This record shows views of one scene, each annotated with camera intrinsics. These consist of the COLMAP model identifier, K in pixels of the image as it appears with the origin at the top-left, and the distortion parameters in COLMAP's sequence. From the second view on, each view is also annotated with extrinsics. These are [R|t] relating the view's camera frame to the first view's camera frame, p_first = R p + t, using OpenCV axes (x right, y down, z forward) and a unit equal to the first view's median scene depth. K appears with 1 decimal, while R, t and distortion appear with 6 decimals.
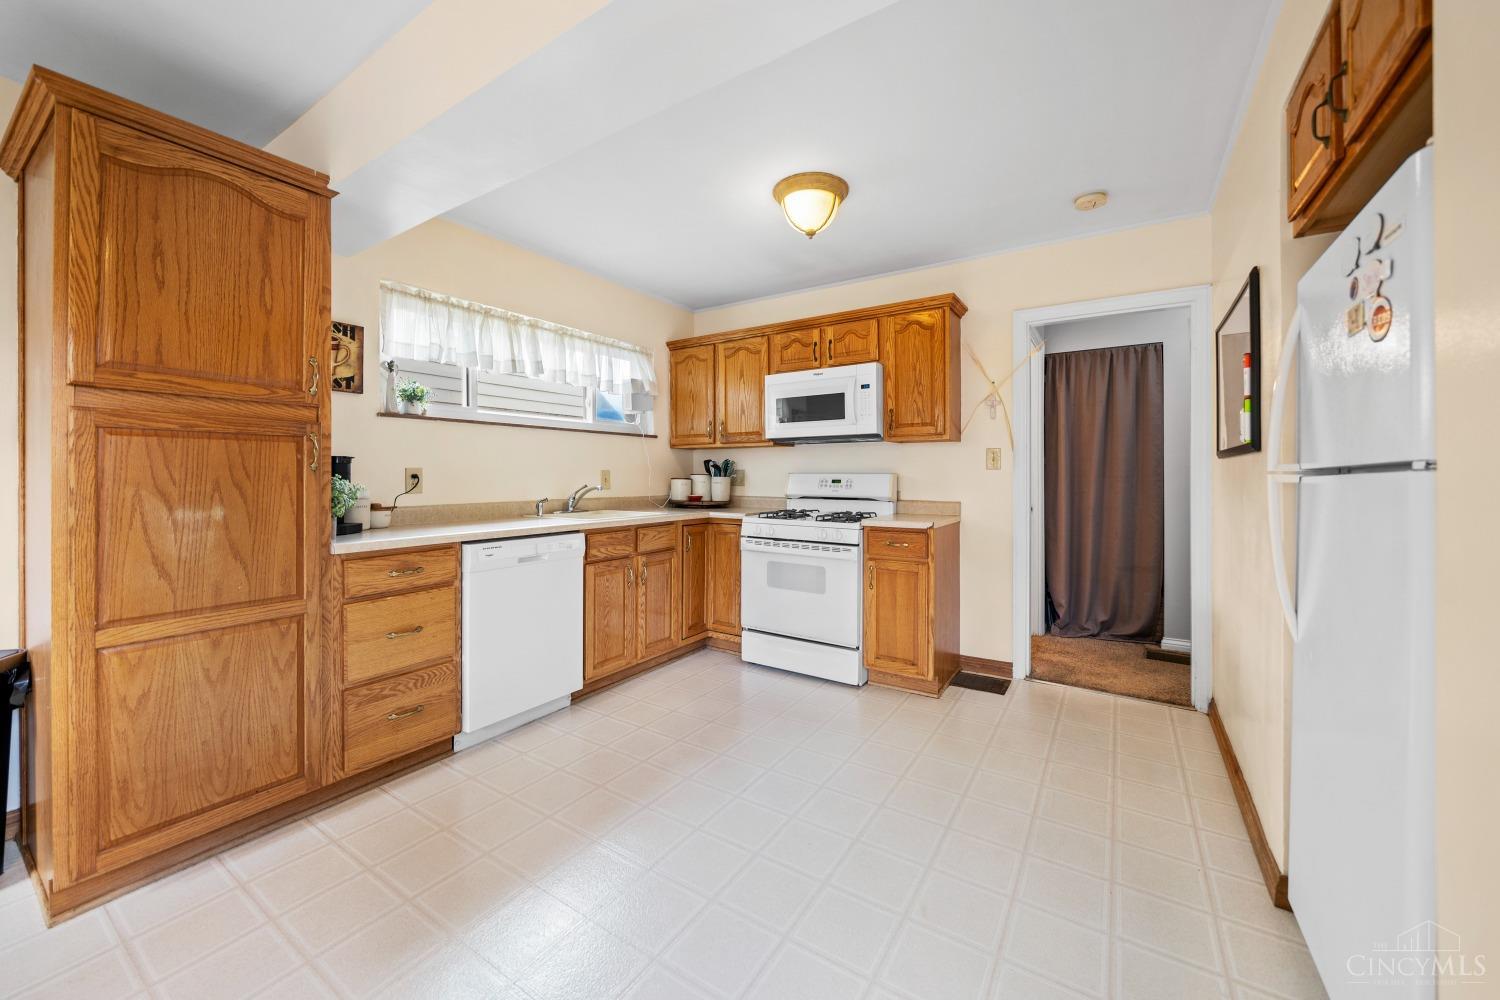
lens RADIAL K [[574.8, 0, 745.1], [0, 574.8, 477.8], [0, 0, 1]] dist [-0.001051, 0.000045]
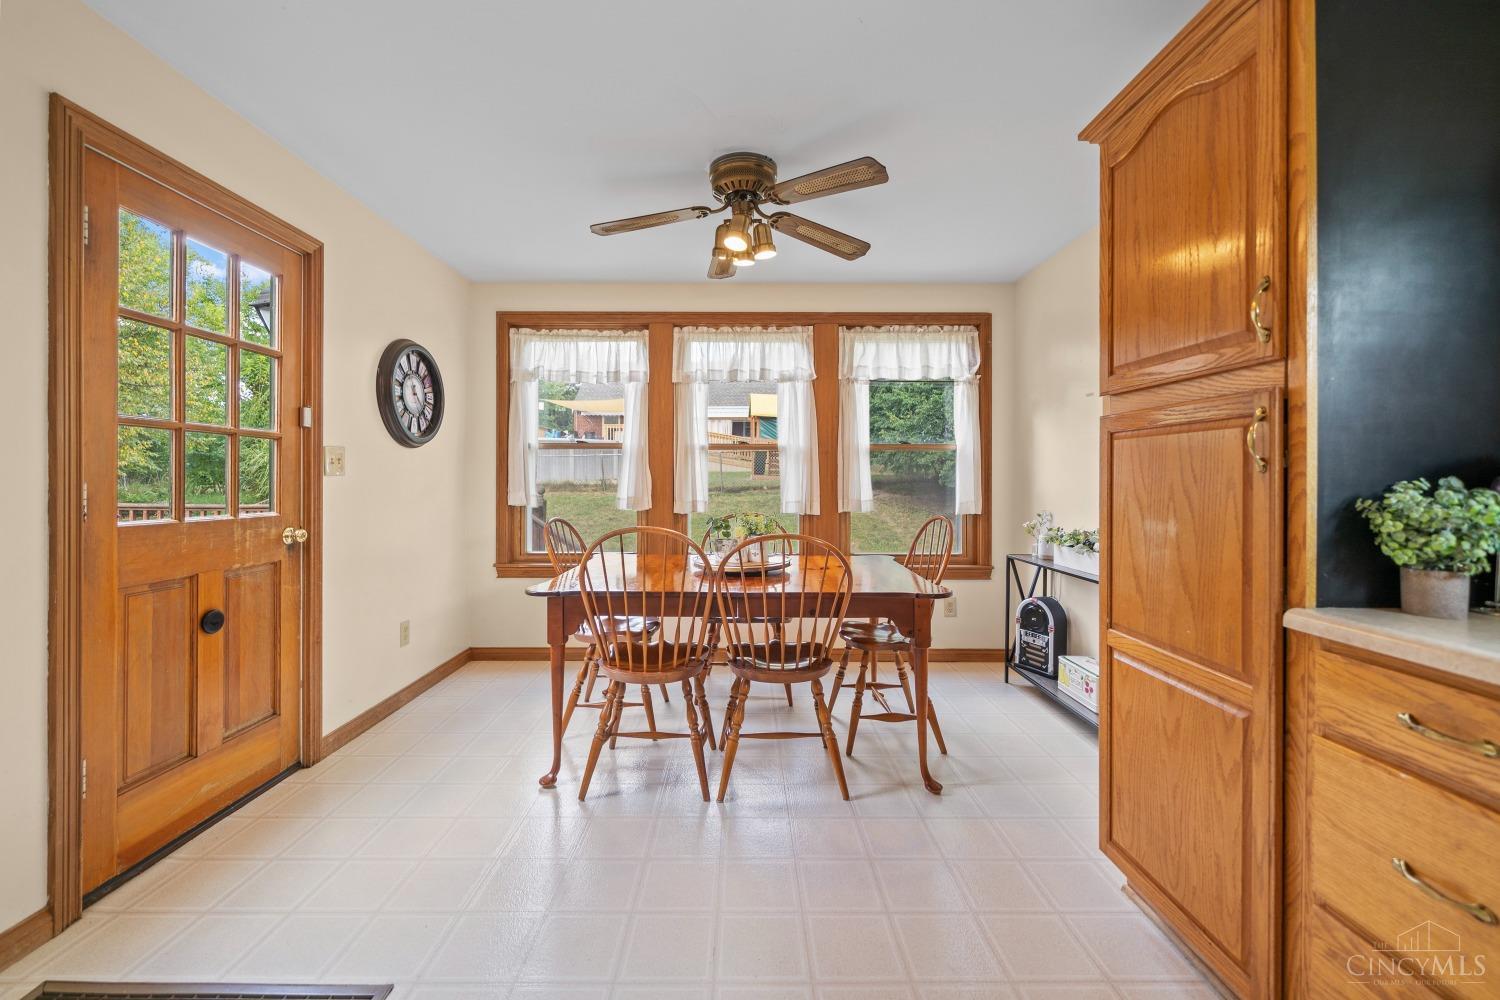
lens RADIAL K [[597.2, 0, 744.7], [0, 597.2, 479.9], [0, 0, 1]] dist [-0.002796, -0.000032]
pose [[-0.836387, 0.000745, -0.548138, 0.009849], [-0.003527, 0.999971, 0.006741, -0.003875], [0.548127, 0.007572, -0.836361, 0.698531]]
